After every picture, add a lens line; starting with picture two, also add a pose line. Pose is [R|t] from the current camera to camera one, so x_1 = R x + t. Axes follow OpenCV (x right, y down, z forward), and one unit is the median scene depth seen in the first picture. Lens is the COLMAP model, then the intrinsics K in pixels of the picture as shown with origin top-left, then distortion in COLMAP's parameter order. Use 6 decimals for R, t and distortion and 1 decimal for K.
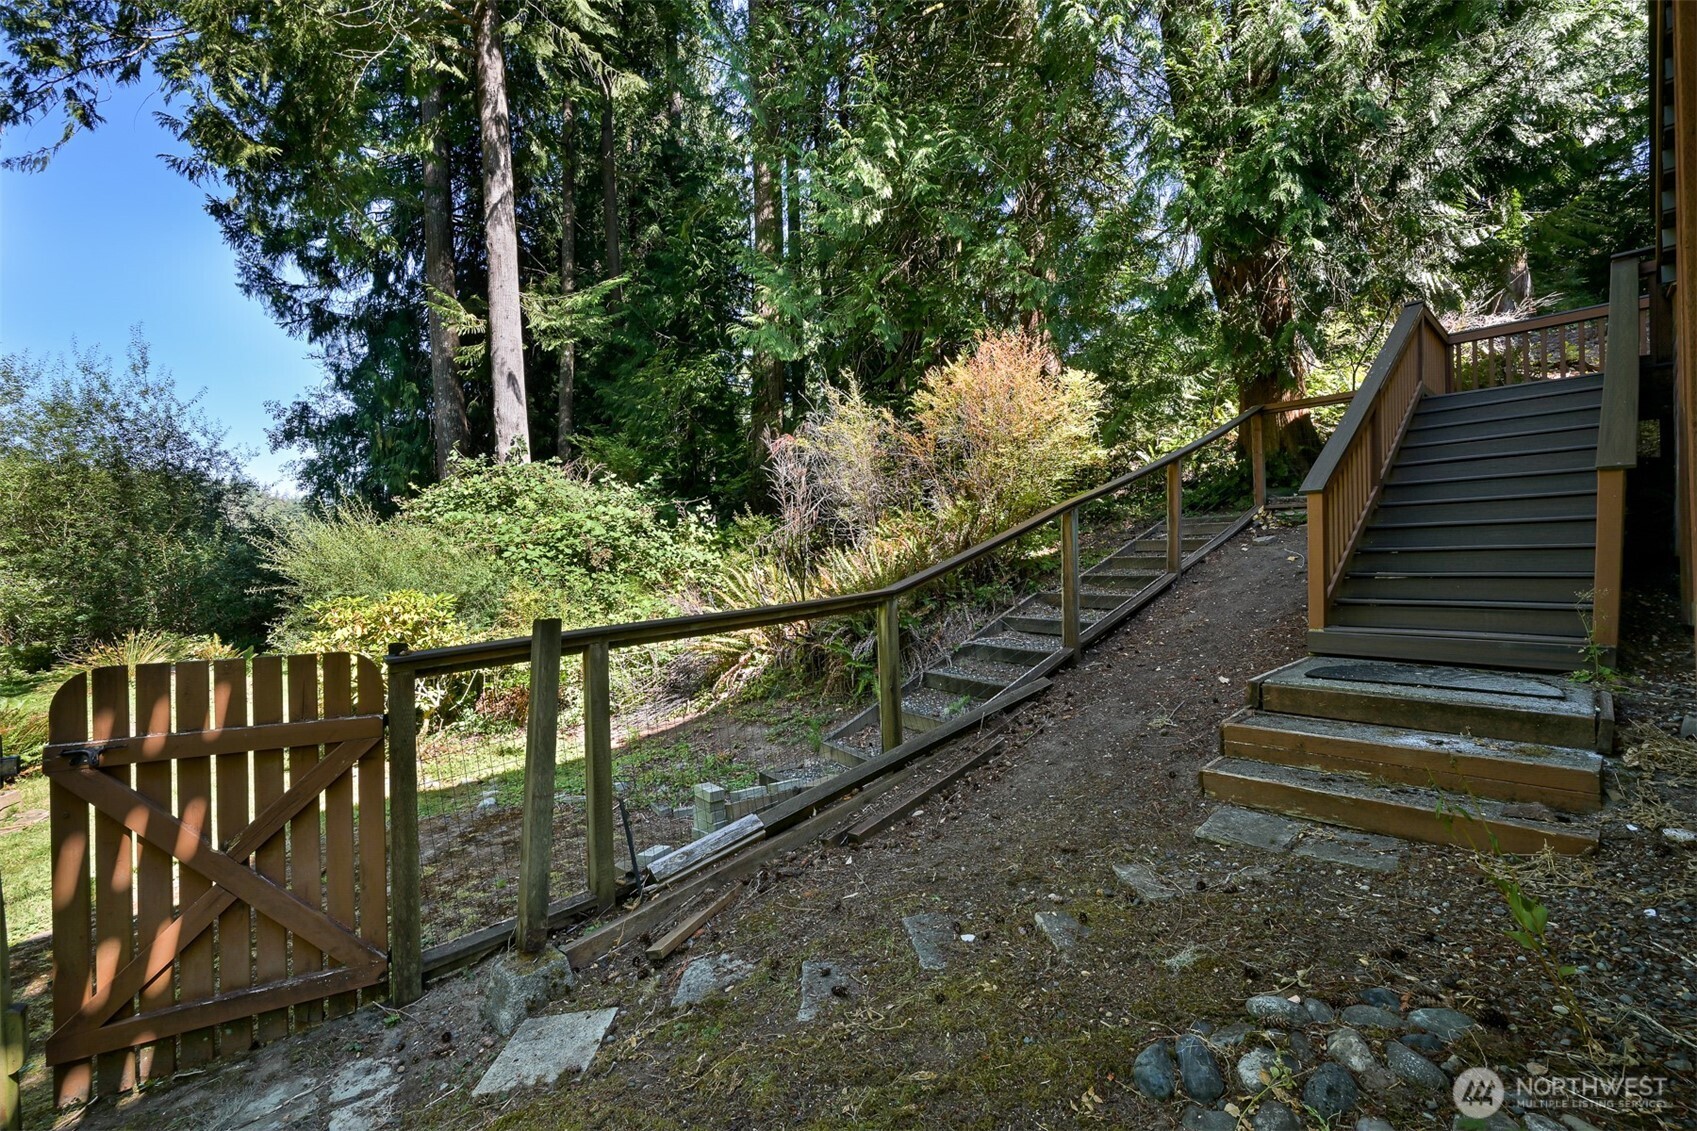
lens RADIAL K [[678.7, 0, 843.4], [0, 678.7, 565.3], [0, 0, 1]] dist [-0.000996, 0.000125]
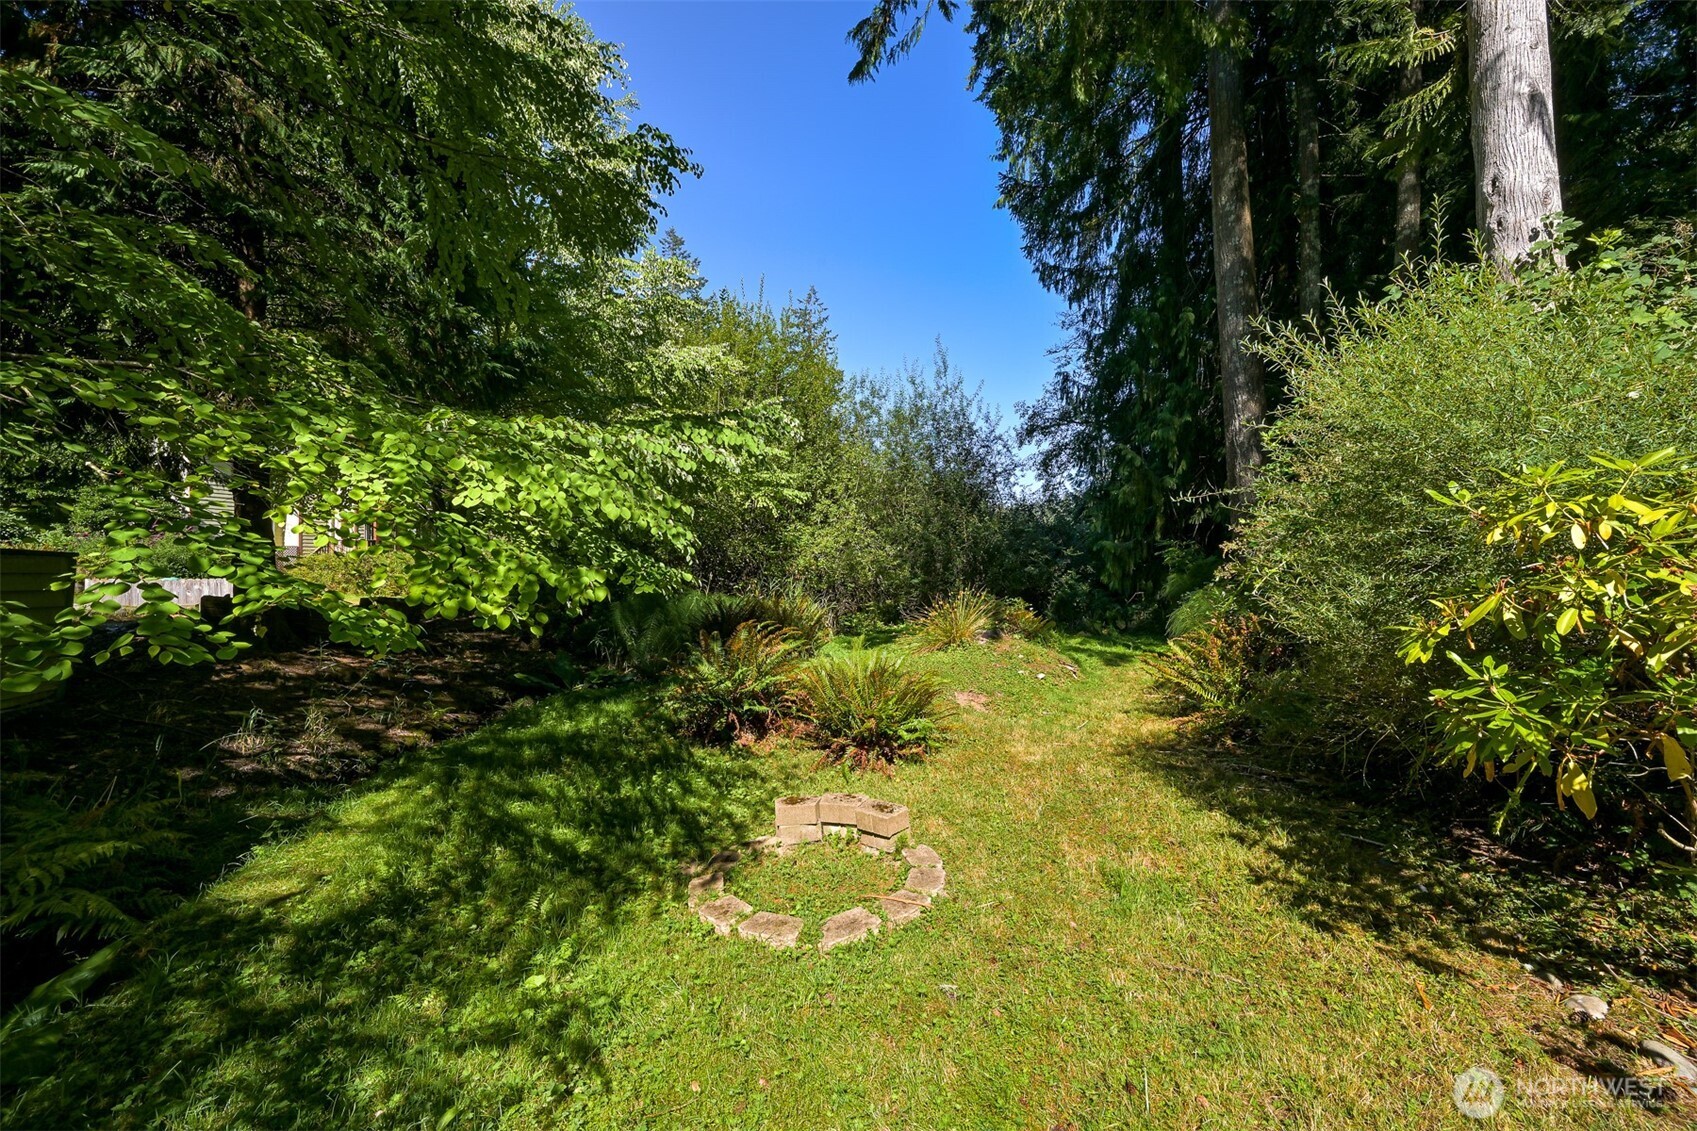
lens RADIAL K [[678.7, 0, 840.8], [0, 678.7, 558.8], [0, 0, 1]] dist [-0.000996, 0.000125]
pose [[0.596845, 0.001814, -0.802355, -0.241384], [0.001321, 0.999994, 0.003243, 0.032023], [0.802356, -0.002995, 0.596839, 0.185543]]
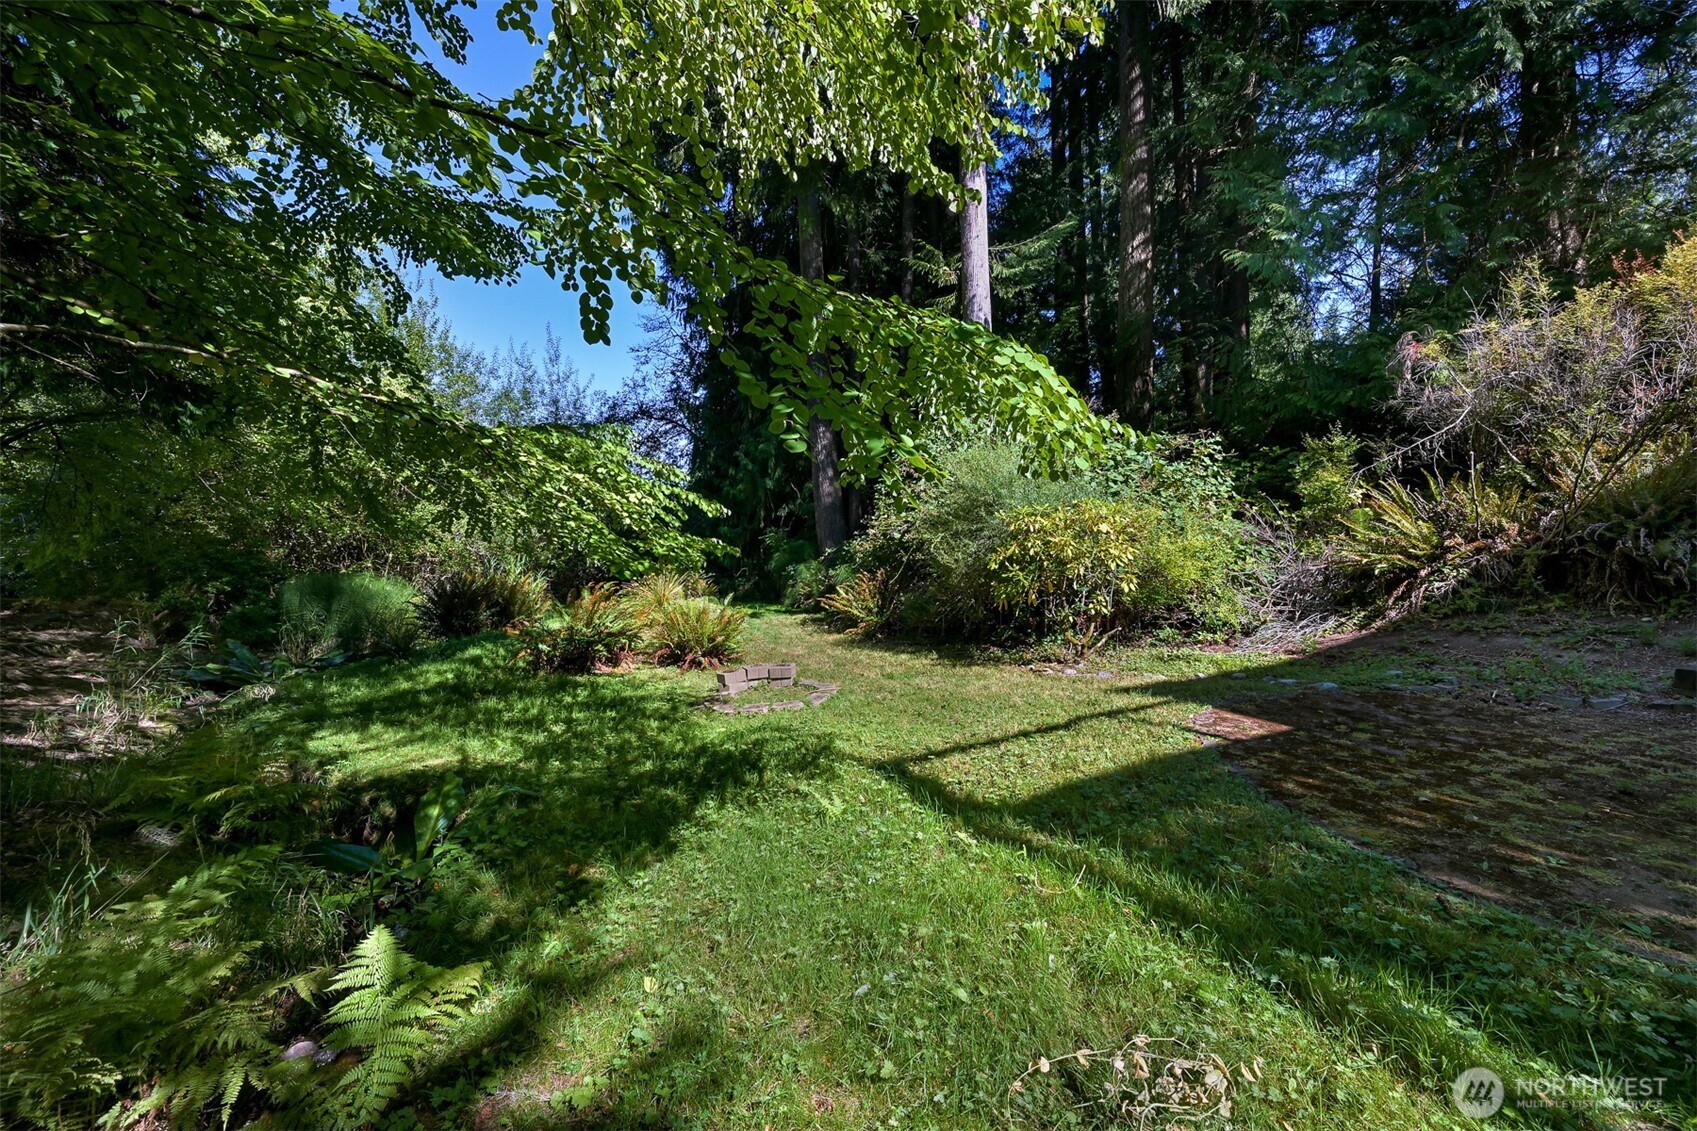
lens RADIAL K [[678.7, 0, 858.6], [0, 678.7, 537.2], [0, 0, 1]] dist [-0.000996, 0.000125]
pose [[0.968453, -0.000996, -0.249194, -0.256648], [-0.000520, 0.999982, -0.006017, 0.036086], [0.249196, 0.005957, 0.968435, -0.036315]]
